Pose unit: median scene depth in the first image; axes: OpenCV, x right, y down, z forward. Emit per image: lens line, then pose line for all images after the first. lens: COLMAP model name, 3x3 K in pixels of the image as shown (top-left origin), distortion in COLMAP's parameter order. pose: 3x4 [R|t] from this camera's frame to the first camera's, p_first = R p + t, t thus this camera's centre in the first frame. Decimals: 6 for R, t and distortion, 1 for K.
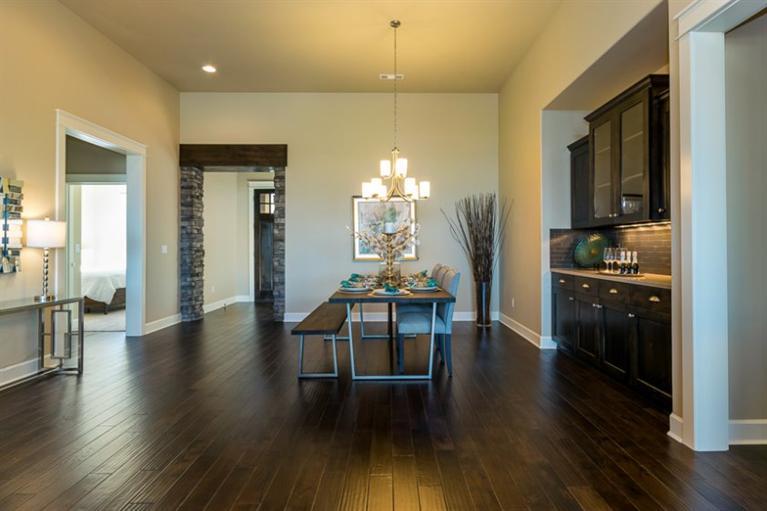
lens RADIAL K [[394.5, 0, 397.0], [0, 394.5, 245.7], [0, 0, 1]] dist [0.009048, -0.006669]
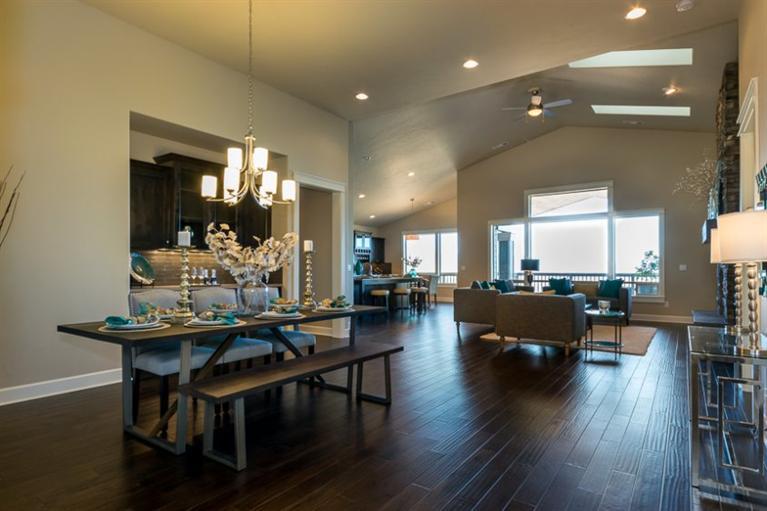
lens RADIAL K [[422.1, 0, 384.8], [0, 422.1, 263.3], [0, 0, 1]] dist [0.008093, -0.004921]
pose [[-0.805314, 0.008543, 0.592787, -0.482184], [-0.004226, 0.999788, -0.020150, 0.011088], [-0.592834, -0.018732, -0.805107, 1.039093]]
